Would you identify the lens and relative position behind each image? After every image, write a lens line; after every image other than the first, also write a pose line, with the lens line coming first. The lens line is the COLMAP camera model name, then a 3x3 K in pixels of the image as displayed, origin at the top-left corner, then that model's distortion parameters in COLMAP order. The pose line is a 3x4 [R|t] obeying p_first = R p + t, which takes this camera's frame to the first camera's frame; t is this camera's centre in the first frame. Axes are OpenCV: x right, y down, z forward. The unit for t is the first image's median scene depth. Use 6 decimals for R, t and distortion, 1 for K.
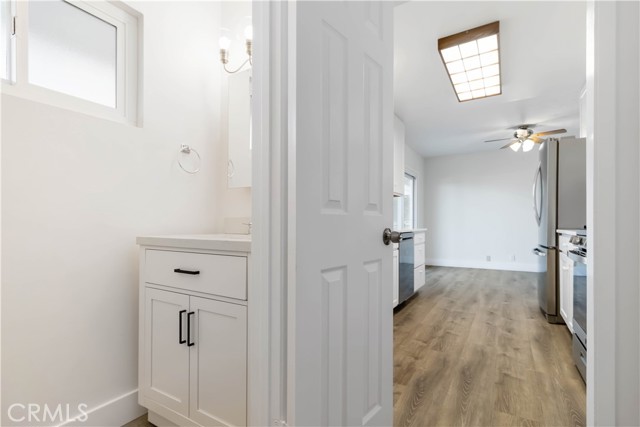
lens RADIAL K [[300.1, 0, 320.3], [0, 300.1, 222.0], [0, 0, 1]] dist [-0.000029, 0.000092]
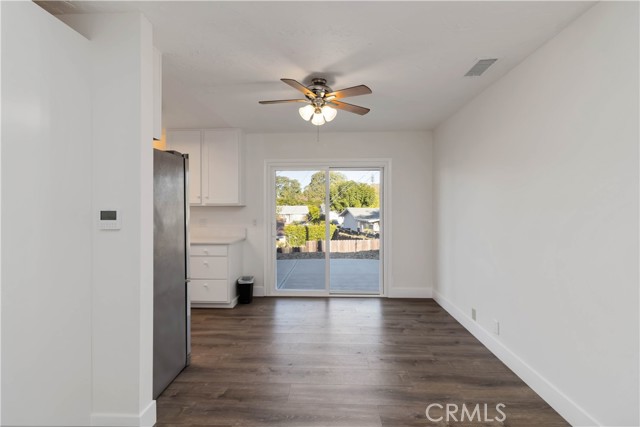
lens RADIAL K [[299.7, 0, 319.8], [0, 299.7, 203.6], [0, 0, 1]] dist [-0.002643, -0.000098]
pose [[0.494061, -0.008421, -0.869387, 1.783008], [0.004783, 0.999964, -0.006968, -0.120765], [0.869414, -0.000715, 0.494083, 1.095076]]
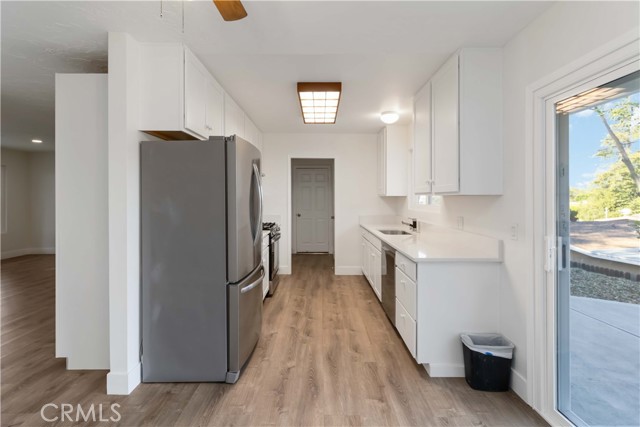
lens RADIAL K [[298.9, 0, 318.2], [0, 298.9, 198.1], [0, 0, 1]] dist [0.000889, 0.000231]
pose [[-0.852638, 0.000386, -0.522503, 1.075631], [0.002744, 0.999989, -0.003739, -0.113950], [0.522495, -0.004622, -0.852630, 1.890375]]
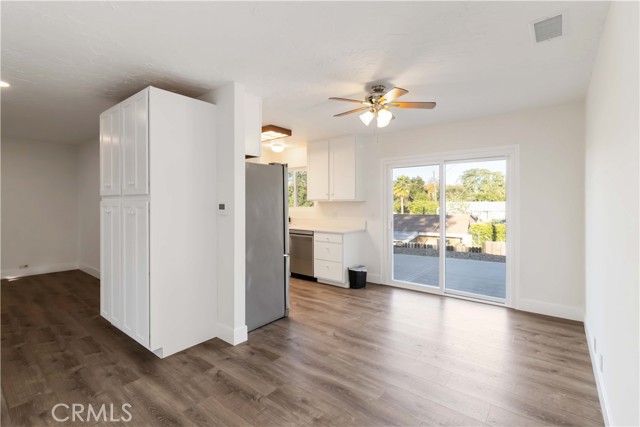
lens RADIAL K [[299.7, 0, 319.8], [0, 299.7, 203.6], [0, 0, 1]] dist [-0.002643, -0.000098]
pose [[-0.116789, 0.004616, -0.993146, 1.999777], [0.004473, 0.999981, 0.004122, -0.117595], [0.993147, -0.003961, -0.116807, 1.446605]]
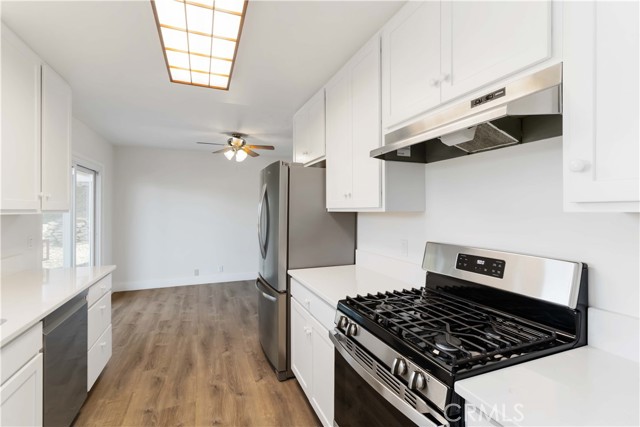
lens RADIAL K [[295.4, 0, 318.6], [0, 295.4, 210.2], [0, 0, 1]] dist [0.000449, 0.000370]
pose [[0.594741, 0.000350, 0.803917, 0.152852], [-0.004764, 0.999984, 0.003089, -0.137275], [-0.803903, -0.005666, 0.594733, 0.398957]]
